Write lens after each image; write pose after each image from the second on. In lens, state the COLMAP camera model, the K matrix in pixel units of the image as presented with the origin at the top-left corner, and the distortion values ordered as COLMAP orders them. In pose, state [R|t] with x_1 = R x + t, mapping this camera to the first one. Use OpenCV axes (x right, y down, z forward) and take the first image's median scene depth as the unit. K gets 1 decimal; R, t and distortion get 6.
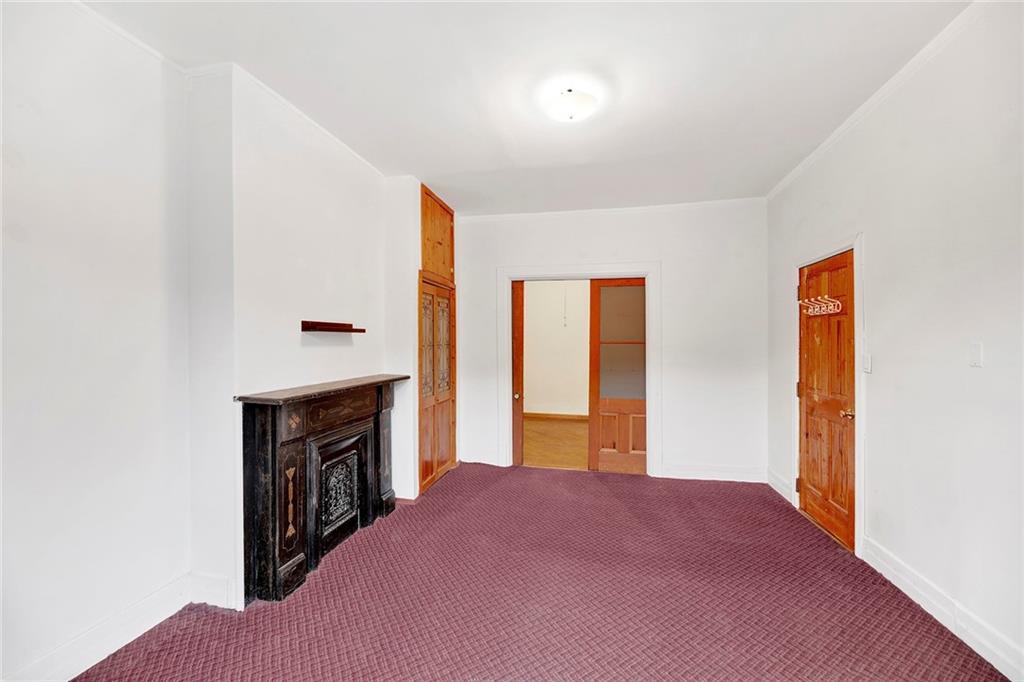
lens RADIAL K [[419.2, 0, 506.1], [0, 419.2, 343.2], [0, 0, 1]] dist [0.000435, -0.001659]
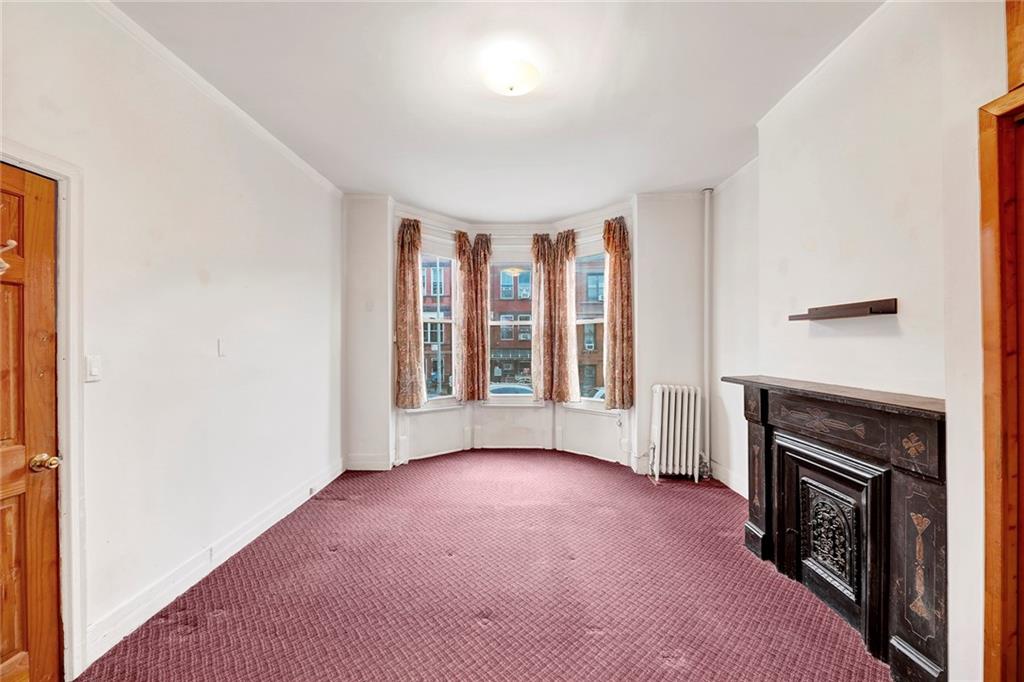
lens RADIAL K [[419.2, 0, 510.9], [0, 419.2, 342.9], [0, 0, 1]] dist [0.000435, -0.001659]
pose [[-0.978608, 0.010018, -0.205489, 0.328591], [0.009569, 0.999949, 0.003181, 0.010808], [0.205510, 0.001147, -0.978654, 1.782153]]
